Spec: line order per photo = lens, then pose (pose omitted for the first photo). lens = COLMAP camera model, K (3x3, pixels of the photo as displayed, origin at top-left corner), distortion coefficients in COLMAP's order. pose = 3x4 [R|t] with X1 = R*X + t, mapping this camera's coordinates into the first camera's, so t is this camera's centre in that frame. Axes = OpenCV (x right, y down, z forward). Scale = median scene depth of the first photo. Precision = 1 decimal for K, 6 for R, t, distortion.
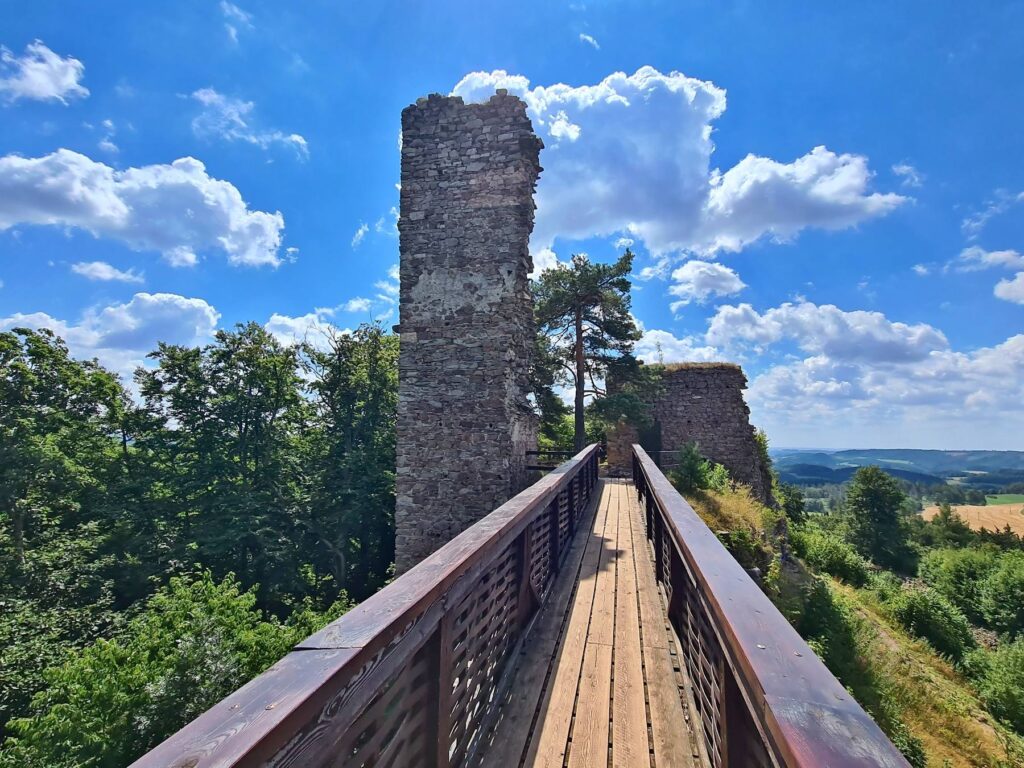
lens RADIAL K [[413.3, 0, 513.0], [0, 413.3, 392.0], [0, 0, 1]] dist [-0.001335, -0.000084]
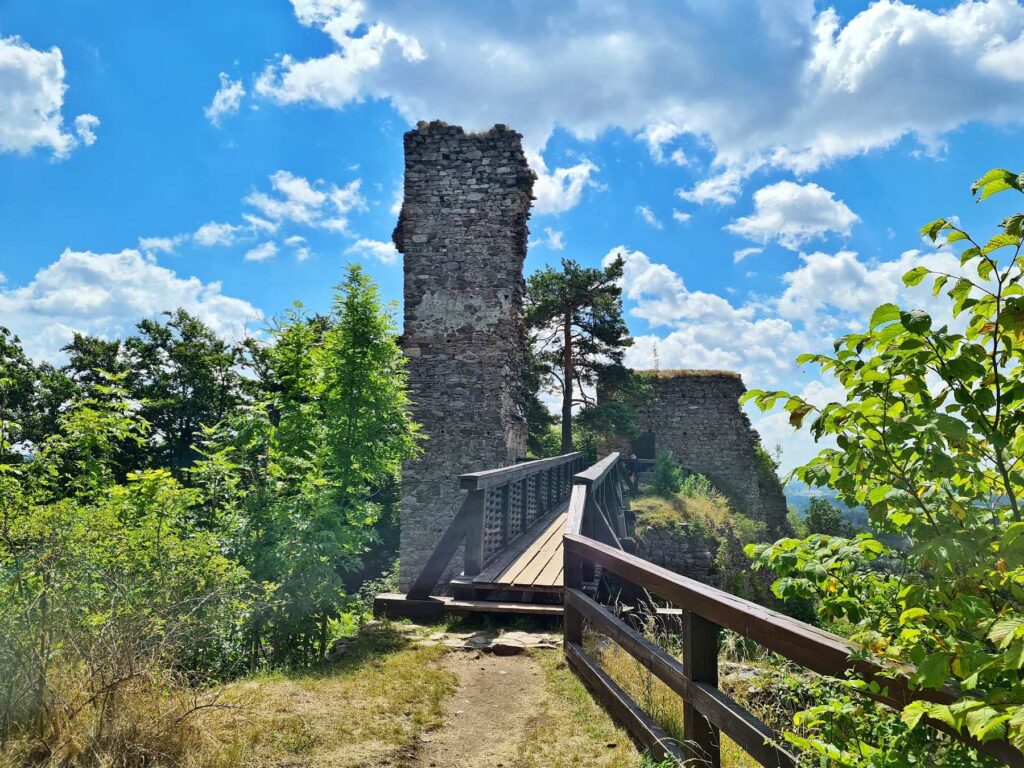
lens RADIAL K [[771.3, 0, 512.0], [0, 771.3, 384.0], [0, 0, 1]] dist [0.005043, 0.000620]
pose [[0.996480, 0.015408, 0.082408, -0.149251], [-0.015486, 0.999880, 0.000313, -0.049655], [-0.082393, -0.001589, 0.996599, -1.004010]]
